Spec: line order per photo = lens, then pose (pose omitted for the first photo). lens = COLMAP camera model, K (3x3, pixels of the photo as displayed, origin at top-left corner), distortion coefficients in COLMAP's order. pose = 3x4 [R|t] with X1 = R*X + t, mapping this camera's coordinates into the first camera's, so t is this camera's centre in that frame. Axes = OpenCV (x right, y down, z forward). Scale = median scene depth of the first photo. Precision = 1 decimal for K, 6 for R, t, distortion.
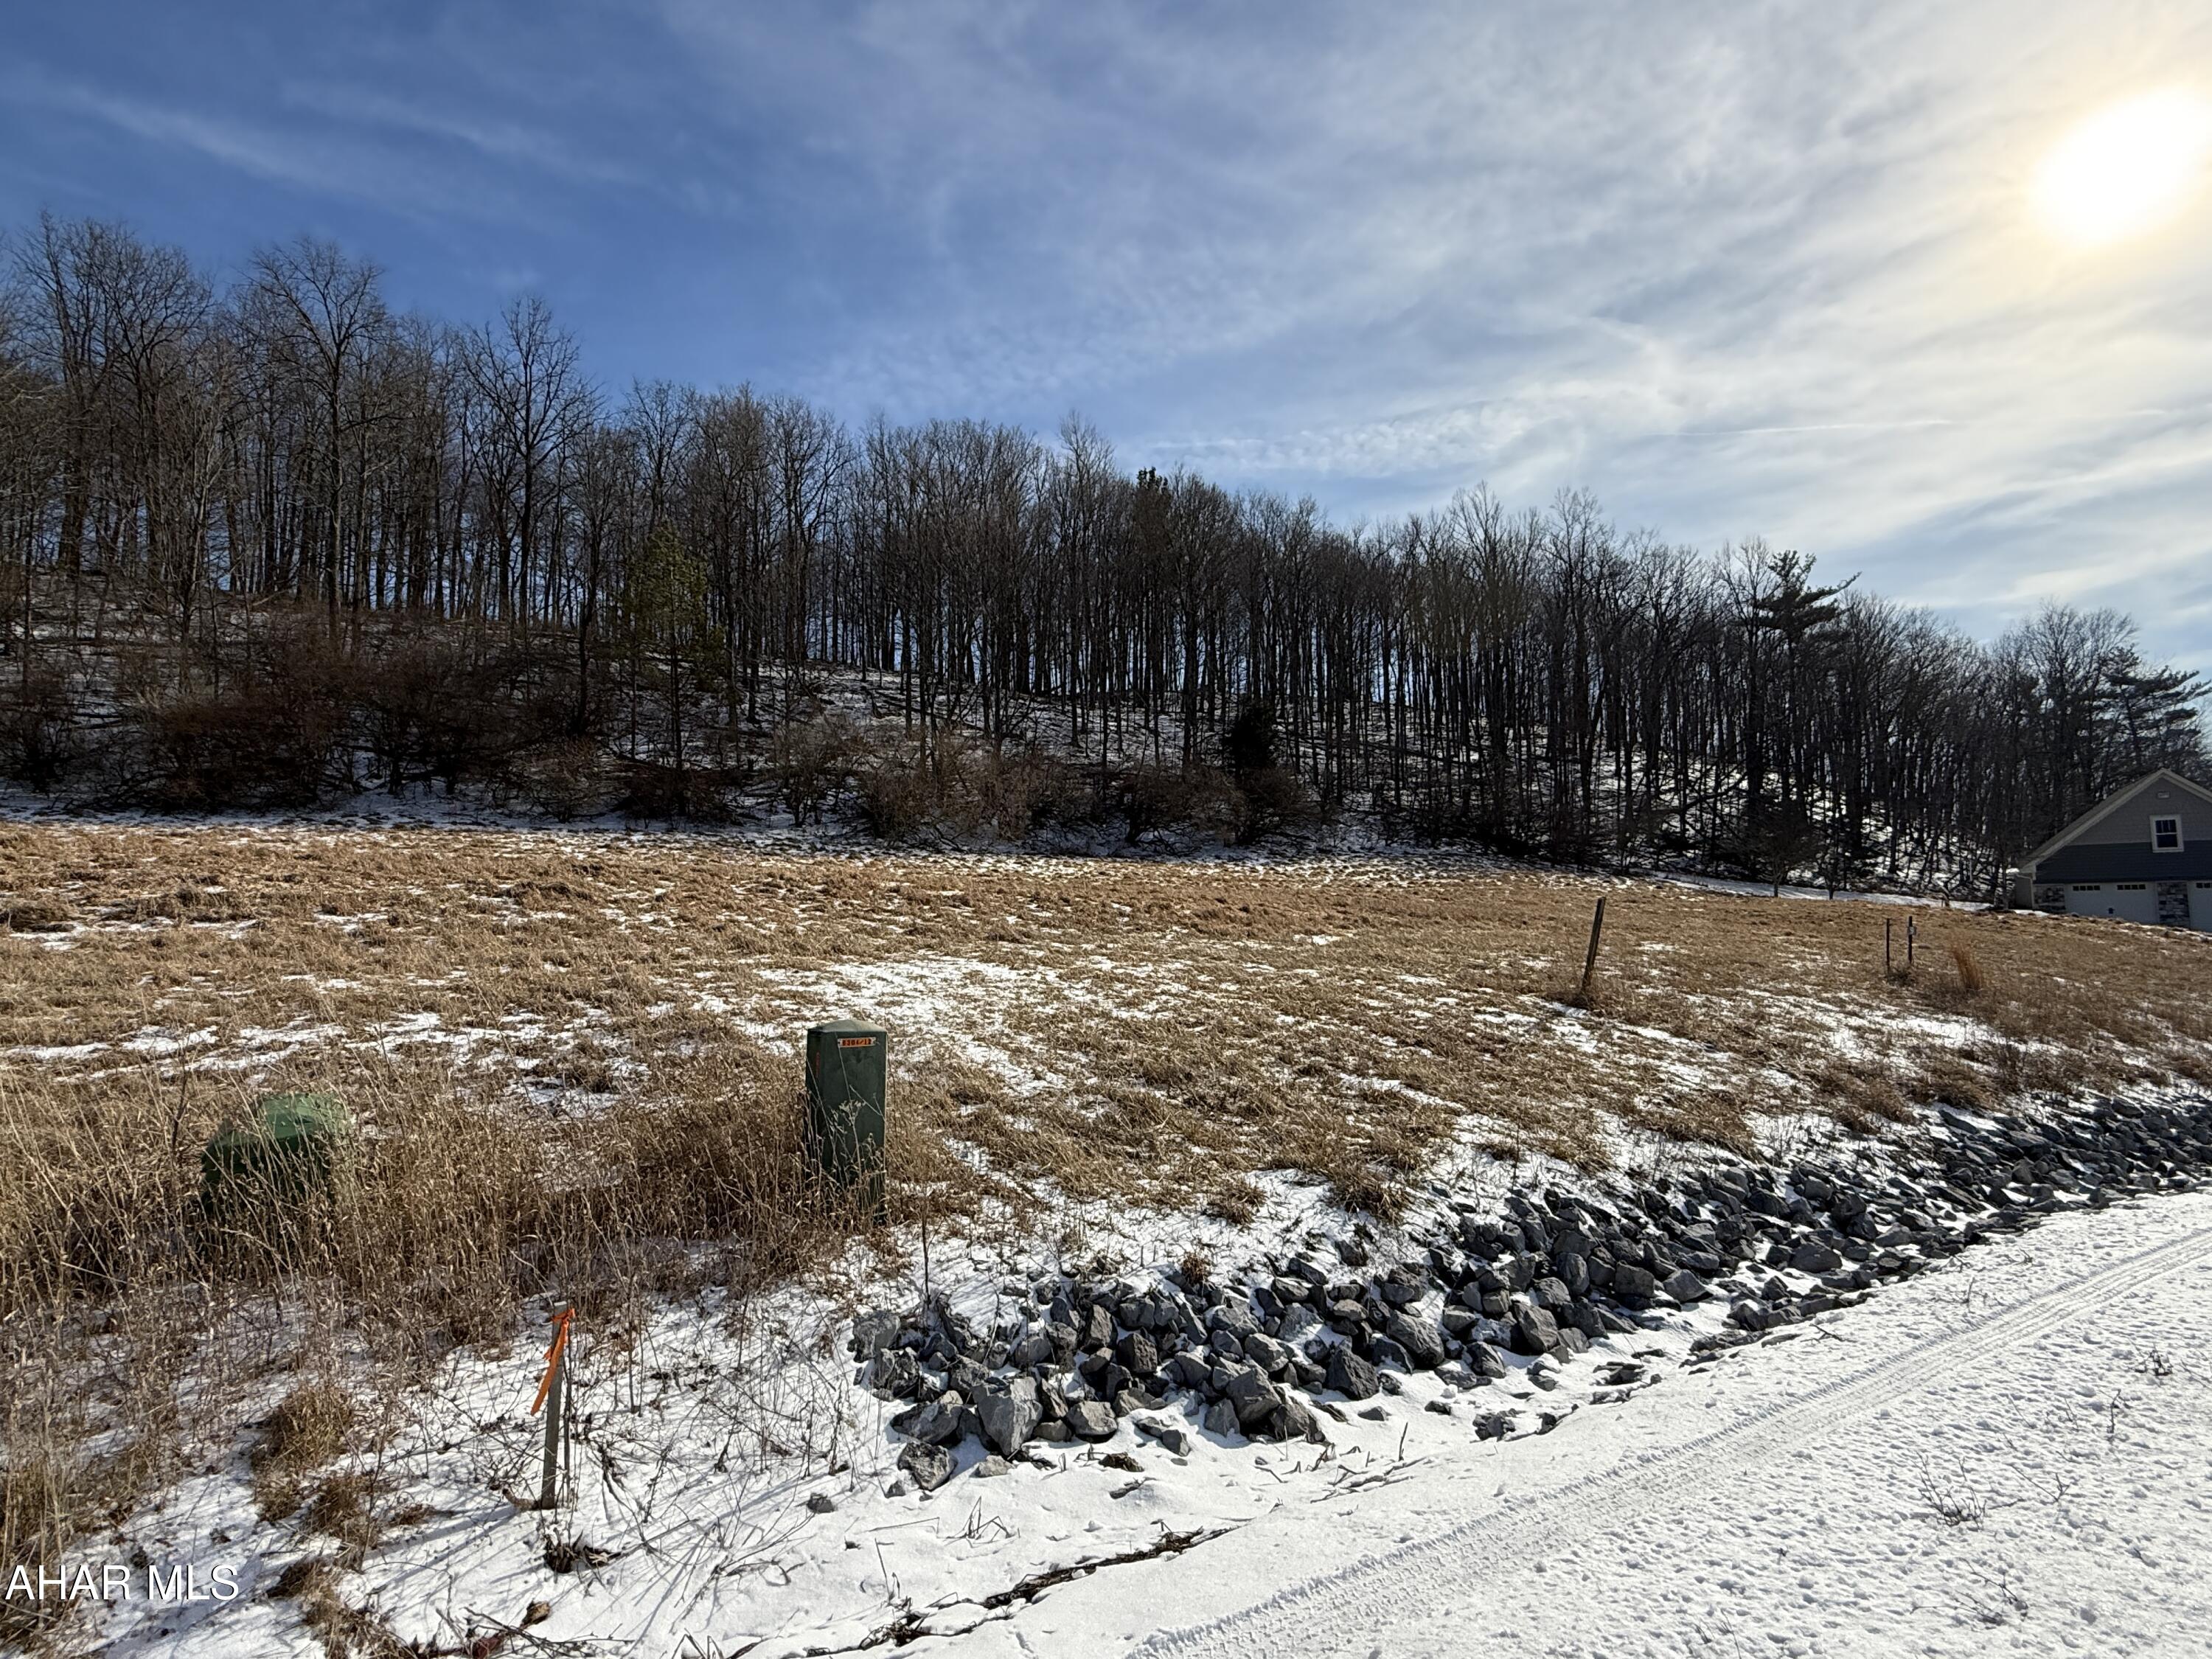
lens RADIAL K [[1117.2, 0, 1105.2], [0, 1117.2, 849.6], [0, 0, 1]] dist [0.000924, 0.000190]
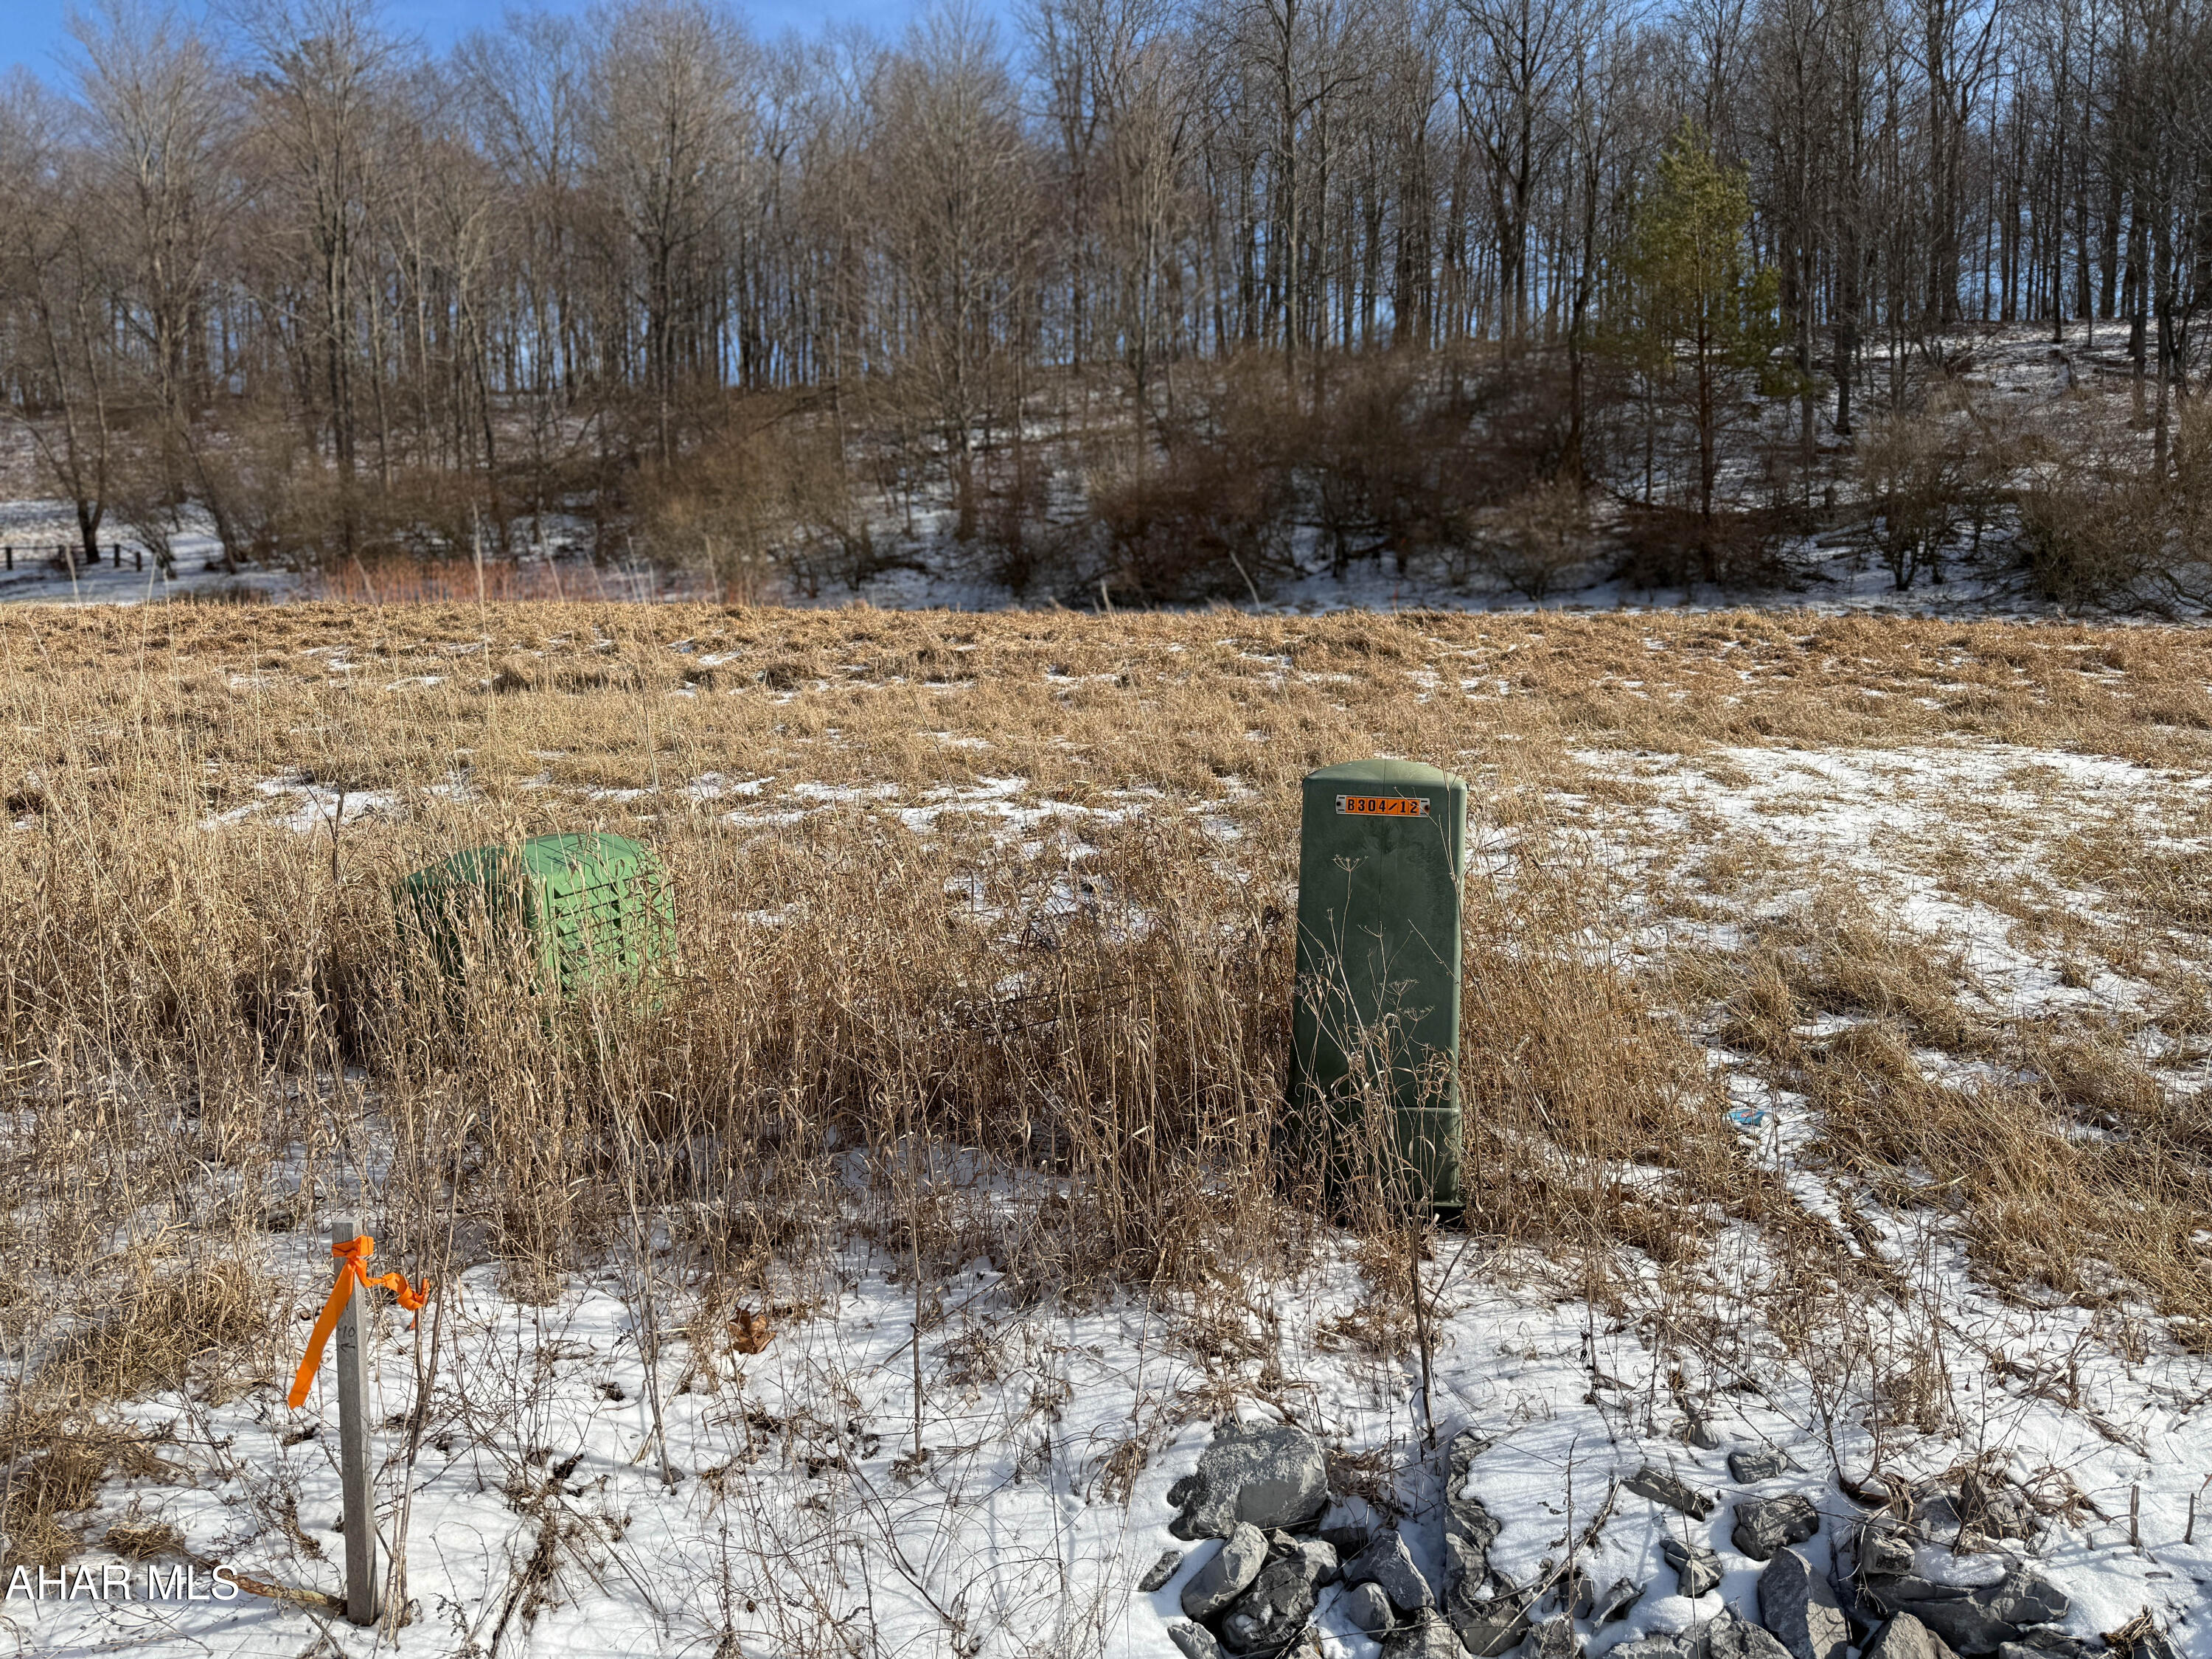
lens RADIAL K [[1580.7, 0, 1097.0], [0, 1580.7, 841.1], [0, 0, 1]] dist [0.022060, -0.031387]
pose [[0.715059, 0.050692, -0.697224, 0.121992], [0.024716, 0.994911, 0.097684, 0.125465], [0.698627, -0.087083, 0.710167, 0.492773]]
